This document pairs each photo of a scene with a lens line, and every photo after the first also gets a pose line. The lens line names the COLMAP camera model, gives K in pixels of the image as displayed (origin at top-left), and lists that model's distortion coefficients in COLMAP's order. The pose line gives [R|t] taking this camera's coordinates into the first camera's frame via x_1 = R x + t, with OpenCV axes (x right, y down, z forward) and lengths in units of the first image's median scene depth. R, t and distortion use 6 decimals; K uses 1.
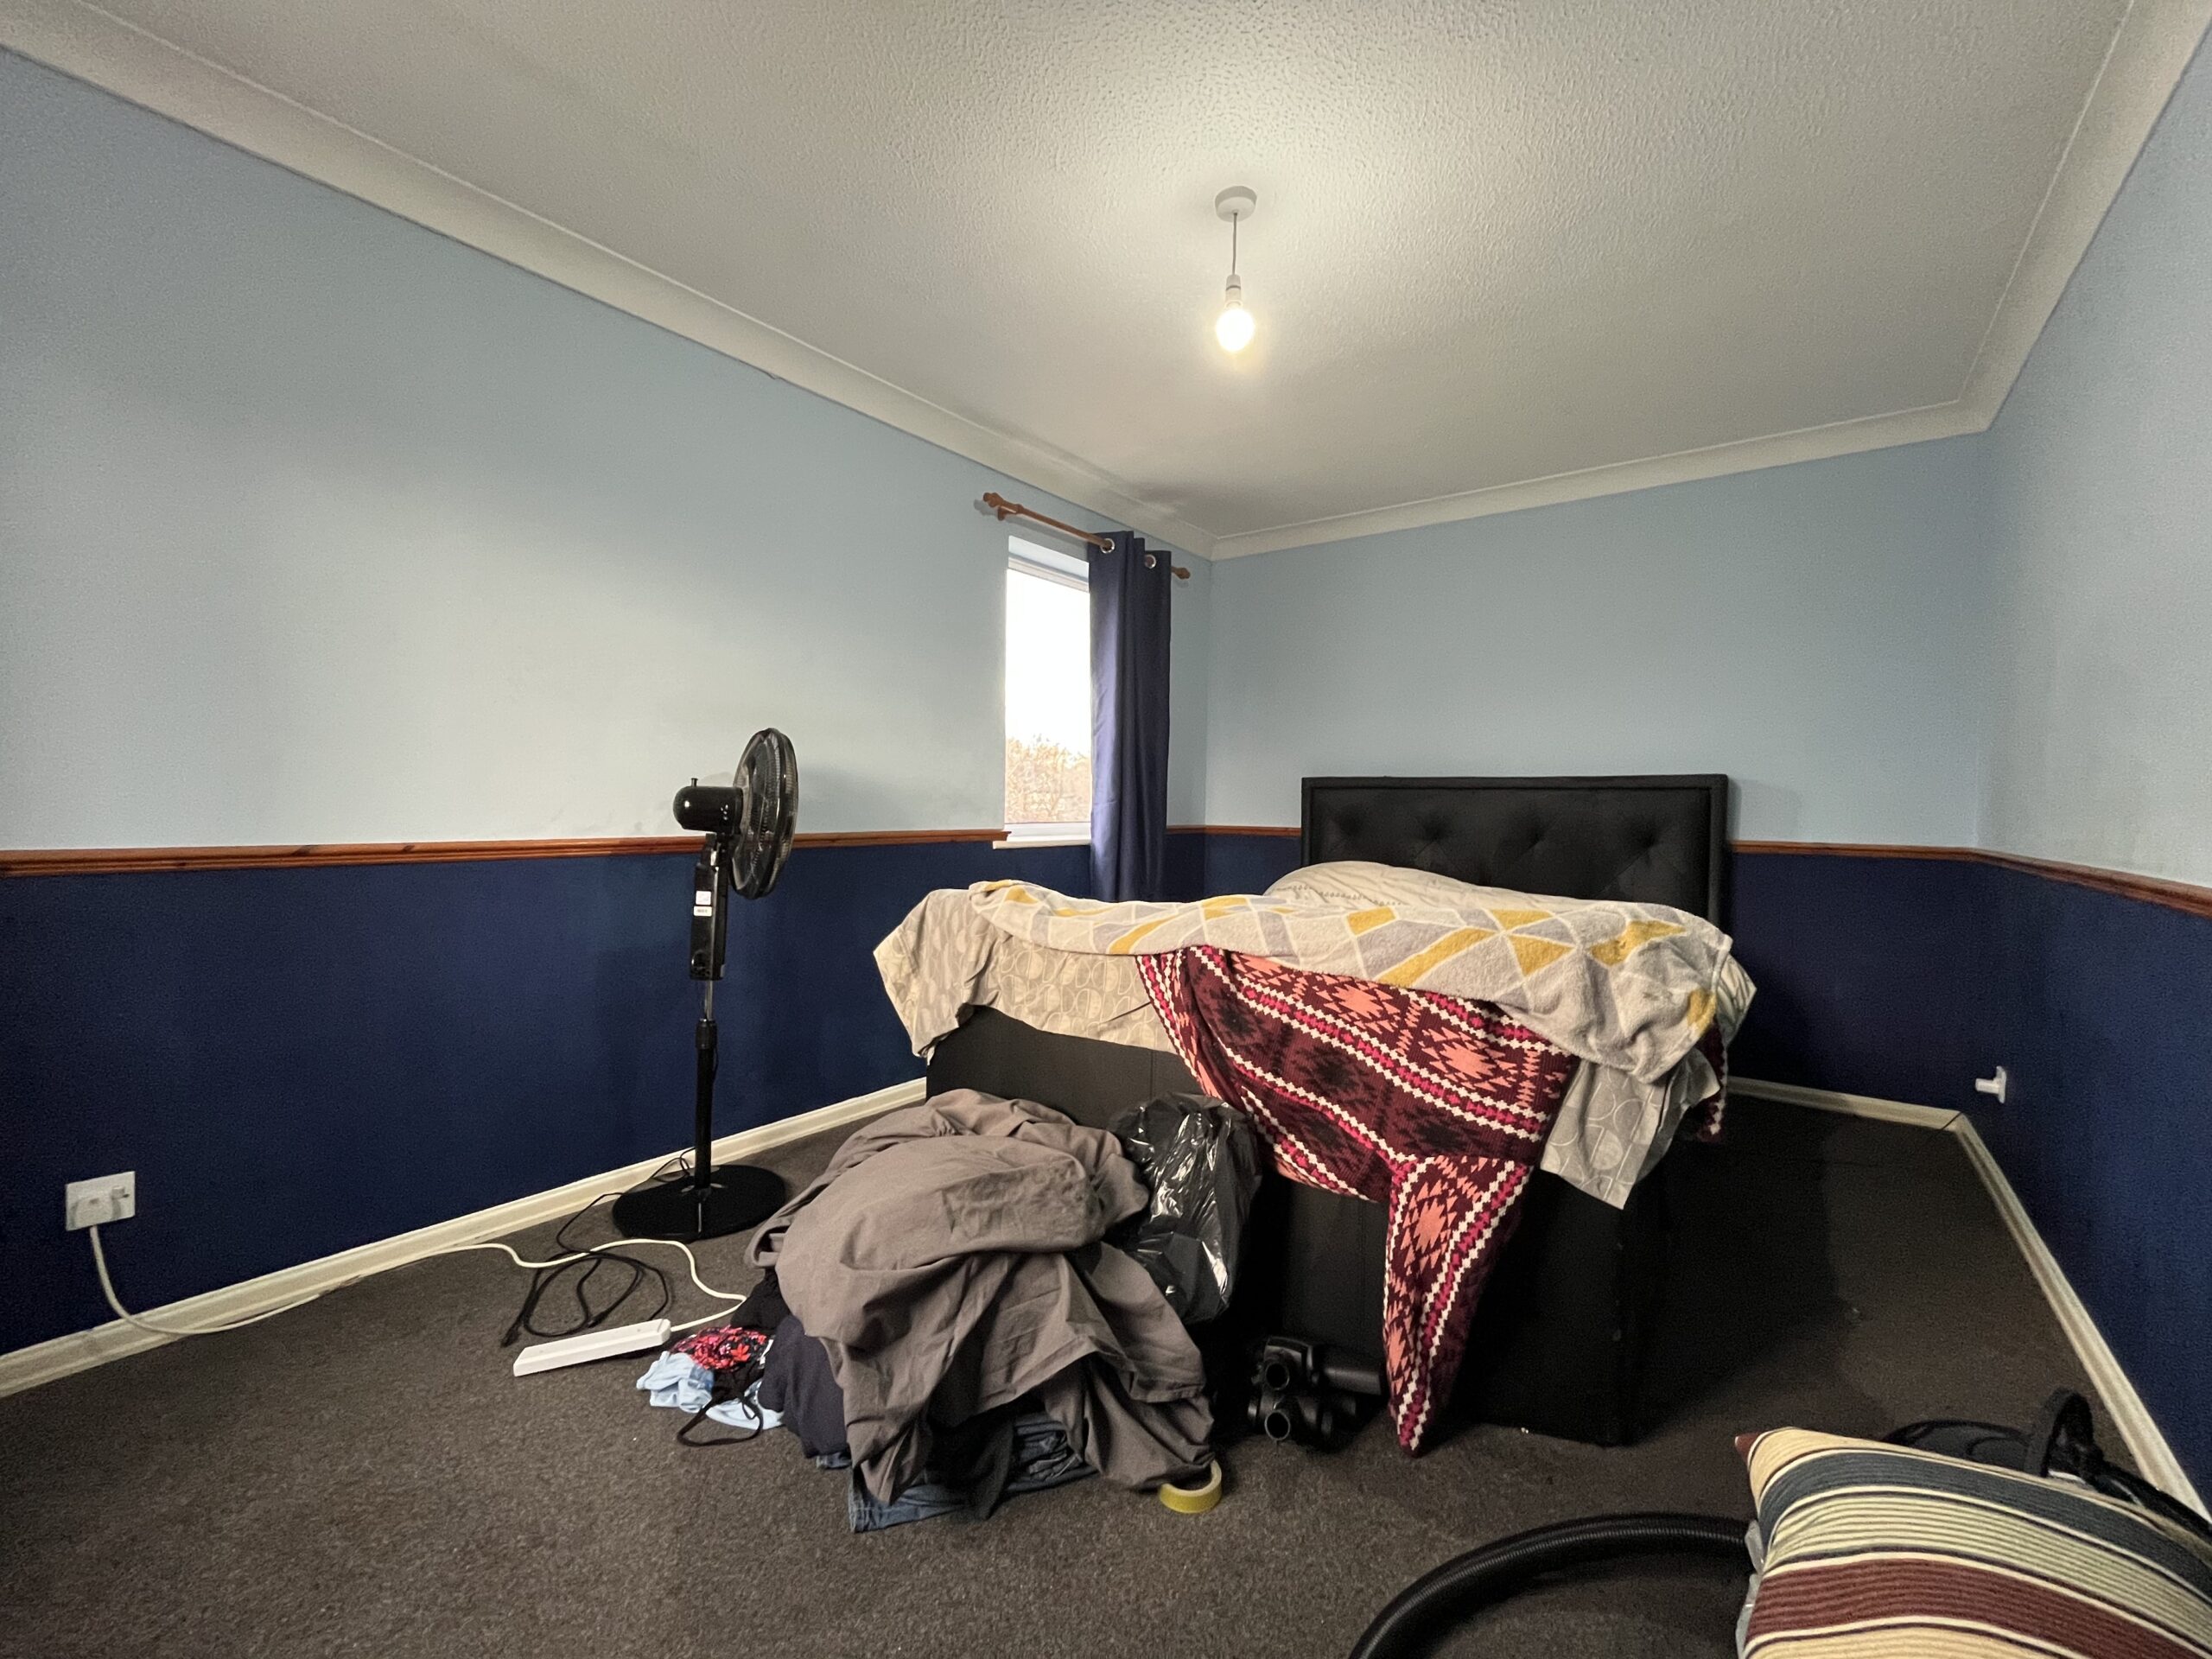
lens RADIAL K [[903.6, 0, 1100.3], [0, 903.6, 826.3], [0, 0, 1]] dist [-0.003094, -0.000363]
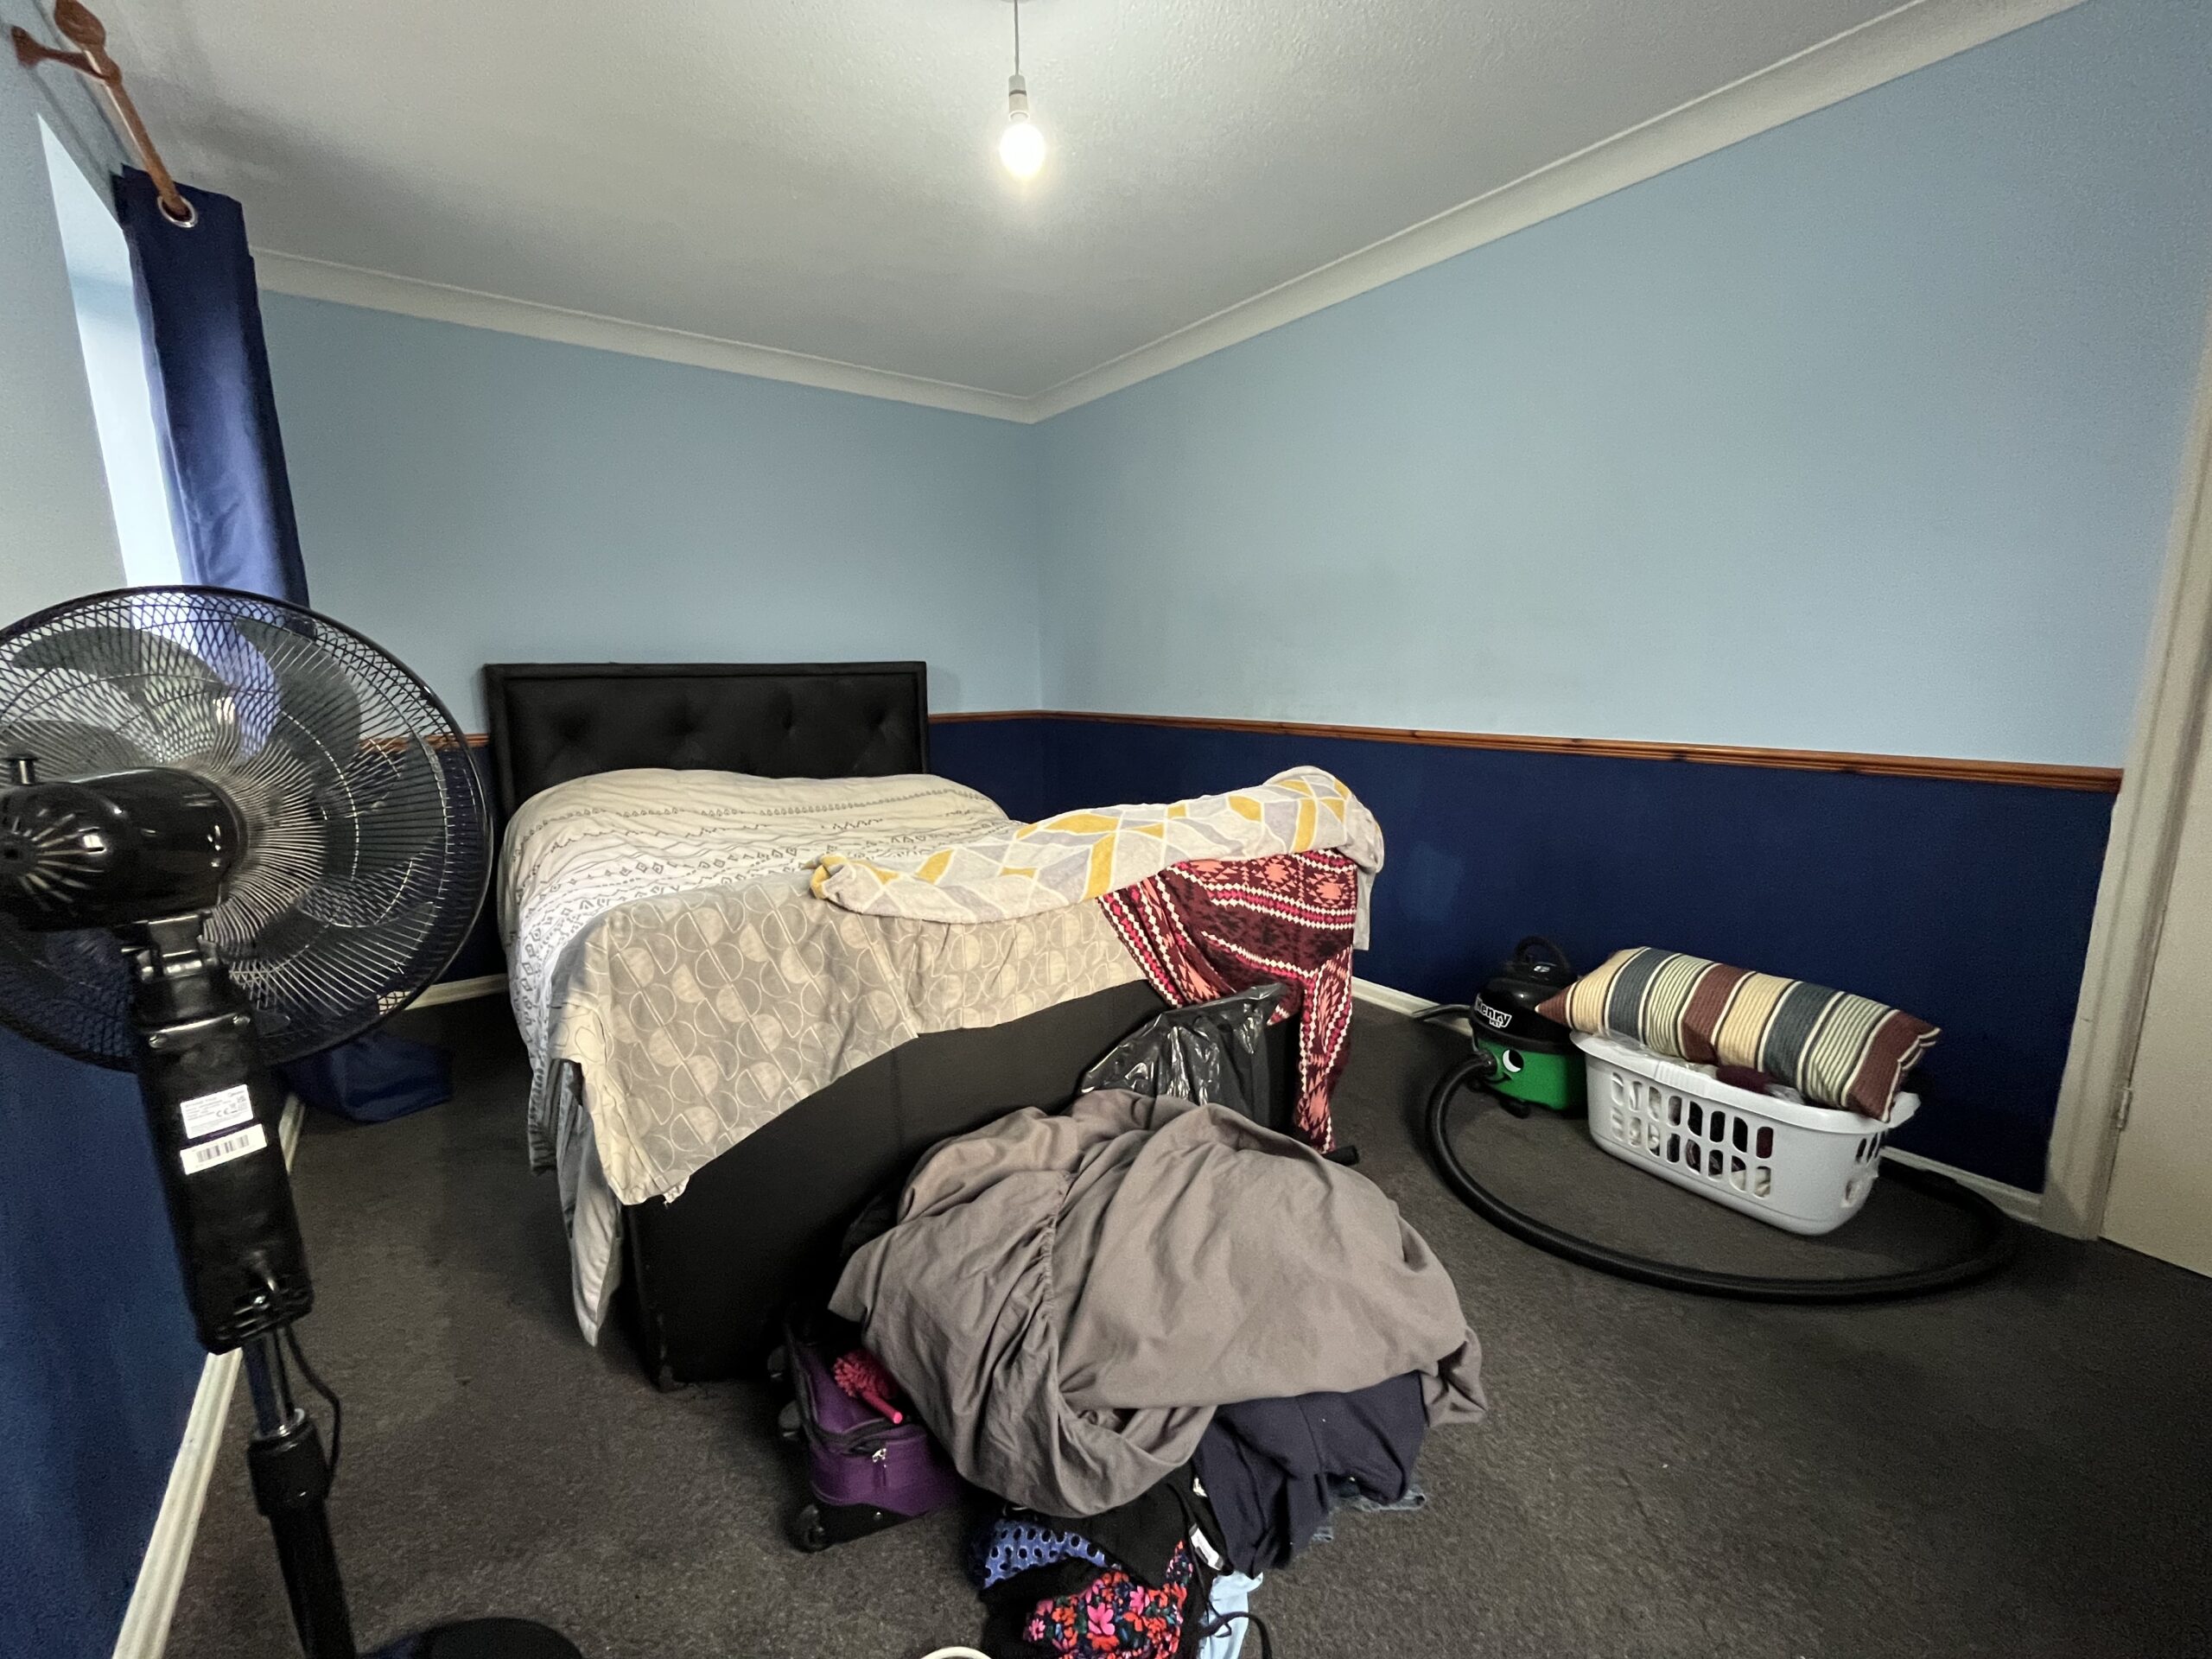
lens RADIAL K [[903.6, 0, 1102.7], [0, 903.6, 825.5], [0, 0, 1]] dist [-0.003094, -0.000363]
pose [[0.278530, -0.183848, 0.942667, -0.929878], [0.039775, 0.982874, 0.179937, -0.102847], [-0.959603, -0.012623, 0.281073, 0.861250]]
